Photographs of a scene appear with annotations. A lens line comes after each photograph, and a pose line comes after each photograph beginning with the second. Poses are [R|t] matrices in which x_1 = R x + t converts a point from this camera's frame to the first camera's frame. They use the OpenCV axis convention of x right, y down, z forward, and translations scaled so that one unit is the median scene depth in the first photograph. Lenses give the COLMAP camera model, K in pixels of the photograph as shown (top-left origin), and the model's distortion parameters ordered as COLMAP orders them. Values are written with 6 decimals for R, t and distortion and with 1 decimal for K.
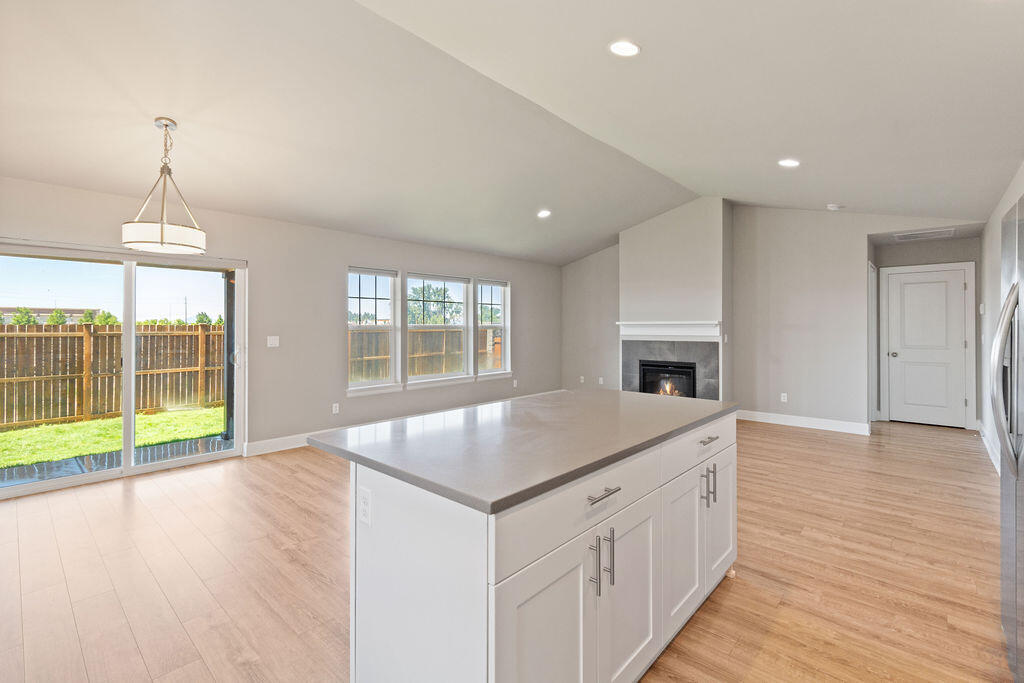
lens RADIAL K [[459.2, 0, 523.4], [0, 459.2, 313.9], [0, 0, 1]] dist [0.007713, -0.002367]
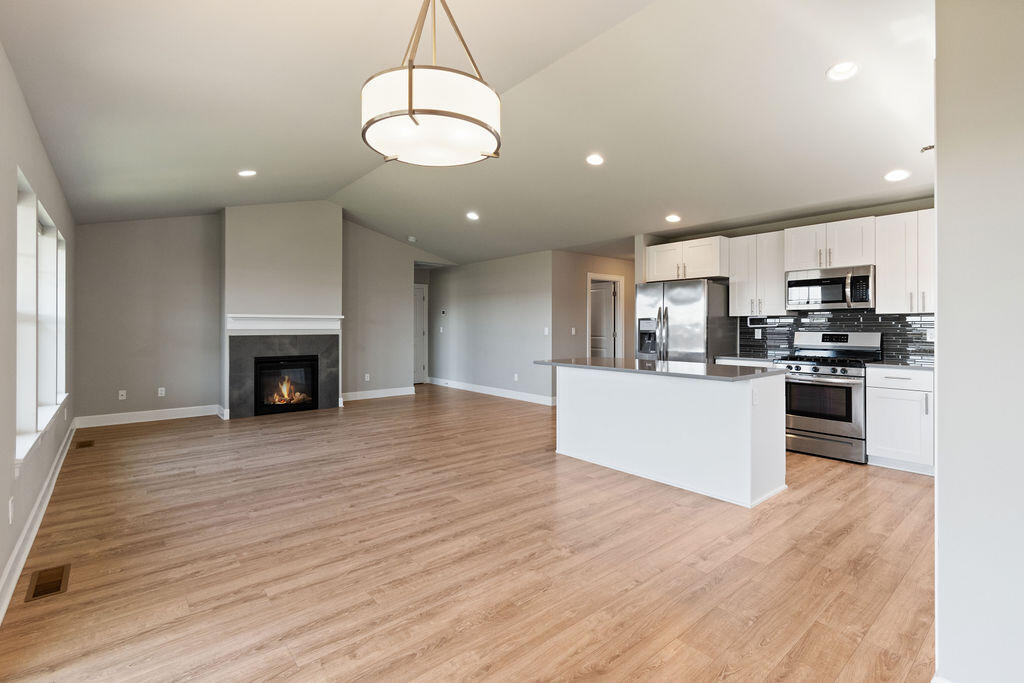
lens RADIAL K [[459.2, 0, 498.0], [0, 459.2, 331.8], [0, 0, 1]] dist [0.007713, -0.002367]
pose [[0.155202, -0.009359, 0.987838, -0.626636], [-0.035775, 0.999246, 0.015088, 0.022796], [-0.987235, -0.037681, 0.154750, 0.437844]]
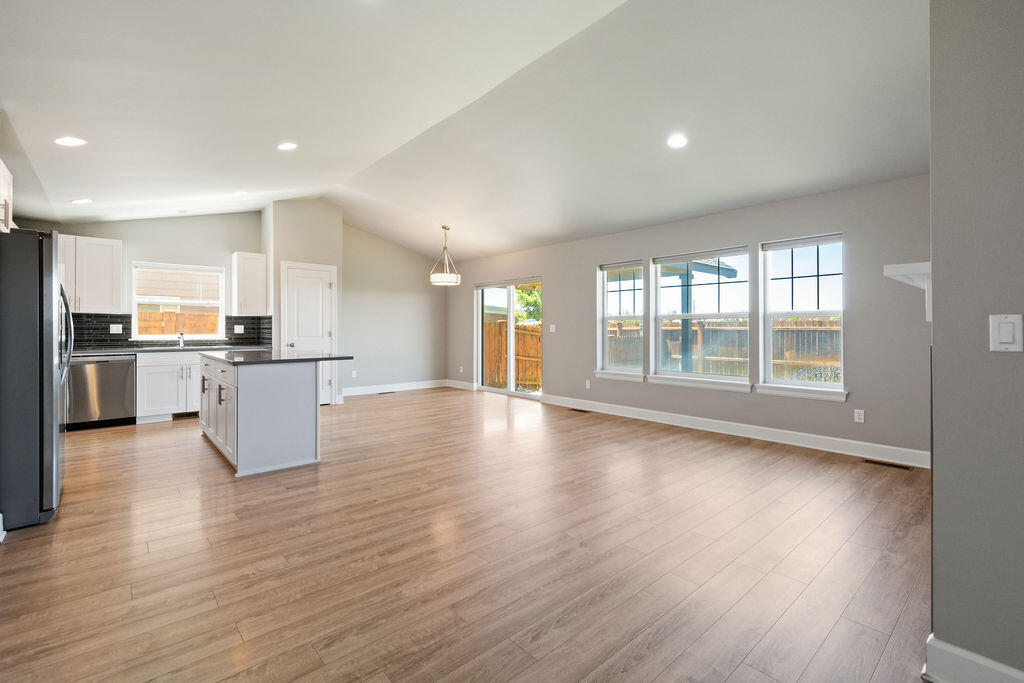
lens RADIAL K [[459.2, 0, 510.8], [0, 459.2, 324.1], [0, 0, 1]] dist [0.007713, -0.002367]
pose [[-0.133184, -0.008756, -0.991053, 0.699914], [0.035993, 0.999259, -0.013665, 0.045357], [0.990438, -0.037491, -0.132770, 0.803347]]
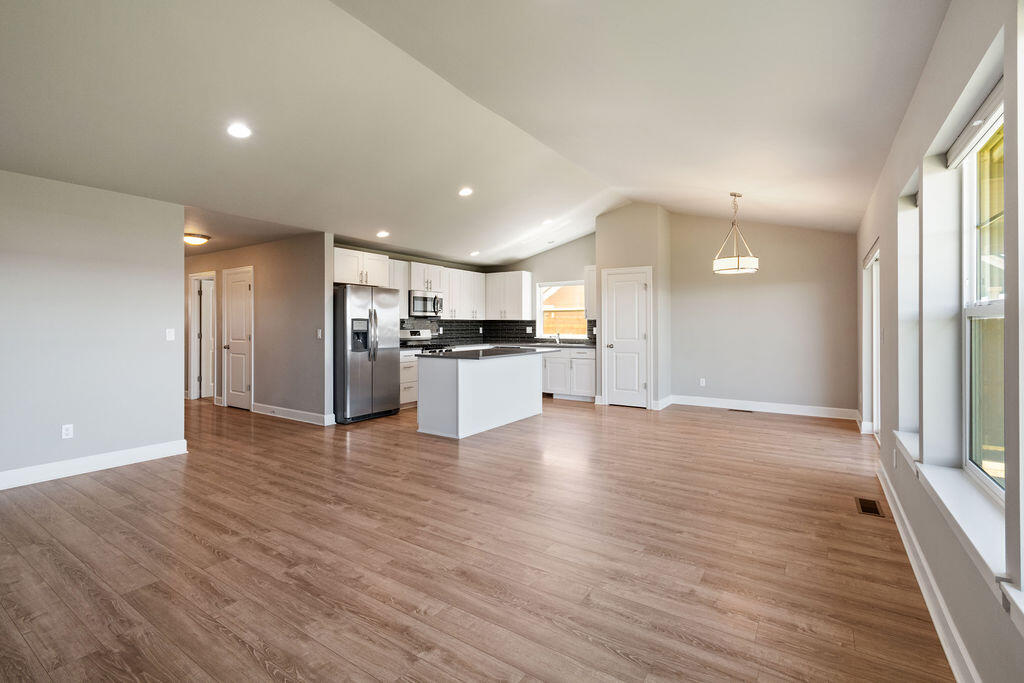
lens RADIAL K [[459.2, 0, 513.5], [0, 459.2, 330.5], [0, 0, 1]] dist [0.007713, -0.002367]
pose [[-0.990407, 0.004178, -0.138119, 0.112382], [0.007737, 0.999652, -0.025239, 0.049927], [0.137966, -0.026066, -0.990094, 1.266323]]
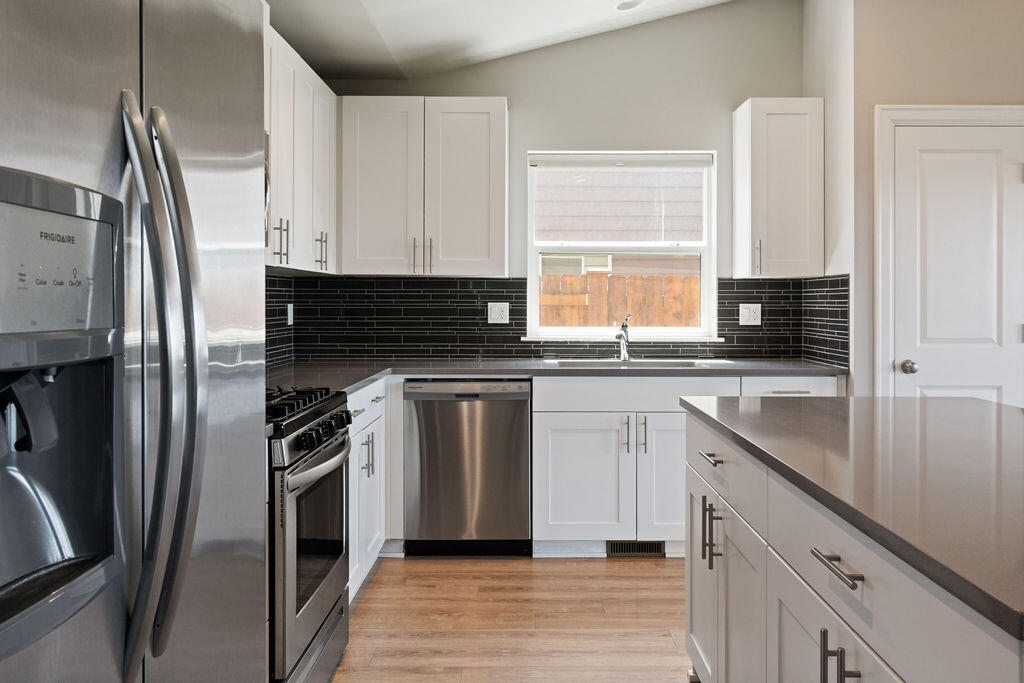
lens RADIAL K [[806.6, 0, 529.8], [0, 806.6, 302.2], [0, 0, 1]] dist [-0.002647, -0.001941]
pose [[-0.750794, -0.000559, -0.660537, 0.314869], [0.022878, 0.999378, -0.026850, 0.023532], [0.660140, -0.035270, -0.750314, 0.422434]]
